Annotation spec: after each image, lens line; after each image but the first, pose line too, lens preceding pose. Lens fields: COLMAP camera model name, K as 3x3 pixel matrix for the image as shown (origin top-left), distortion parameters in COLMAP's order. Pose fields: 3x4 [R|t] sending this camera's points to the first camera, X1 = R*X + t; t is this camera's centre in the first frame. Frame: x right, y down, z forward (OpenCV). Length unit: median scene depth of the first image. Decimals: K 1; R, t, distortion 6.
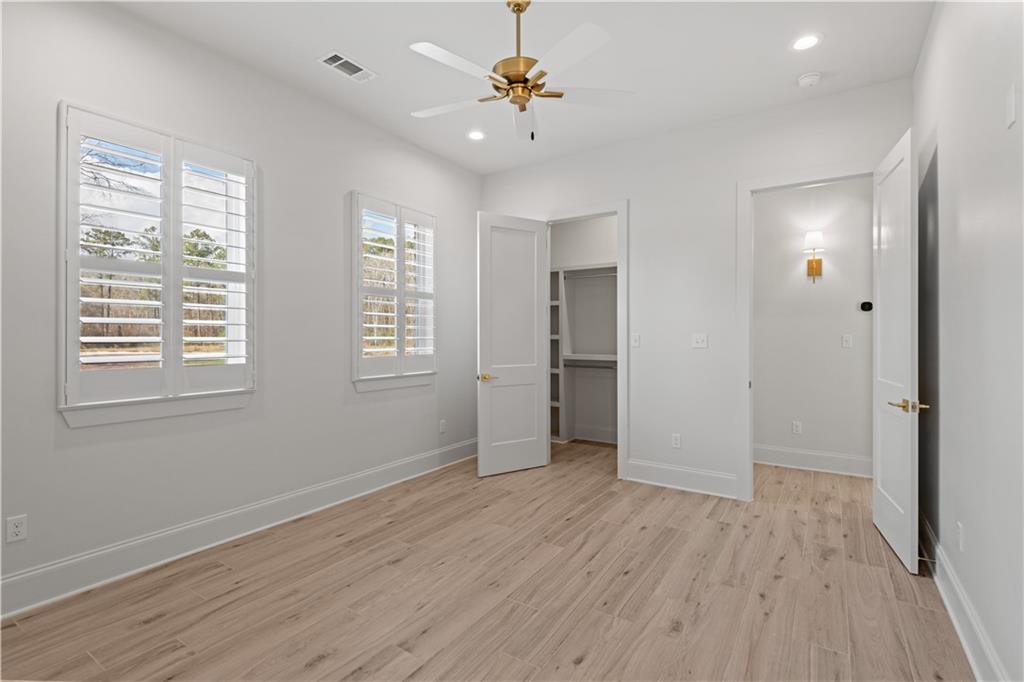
lens RADIAL K [[471.2, 0, 514.9], [0, 471.2, 333.5], [0, 0, 1]] dist [0.015130, -0.007619]
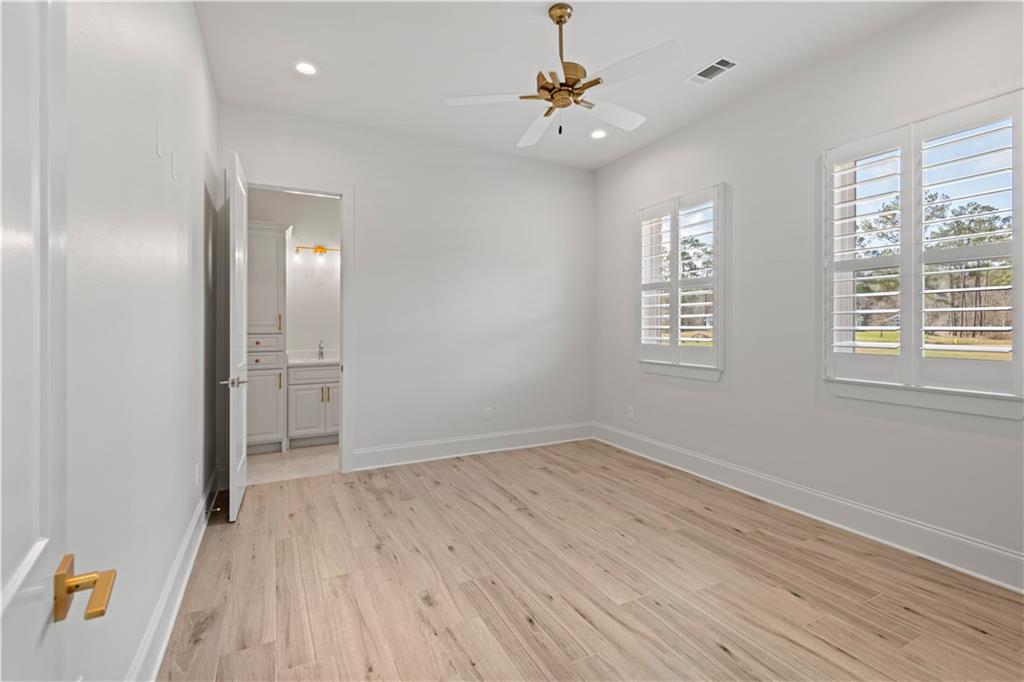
lens RADIAL K [[471.2, 0, 514.0], [0, 471.2, 333.3], [0, 0, 1]] dist [0.015130, -0.007619]
pose [[-0.499046, 0.013444, -0.866471, 0.841931], [0.004501, 0.999906, 0.012922, 0.008346], [0.866564, 0.002549, -0.499060, 1.235938]]
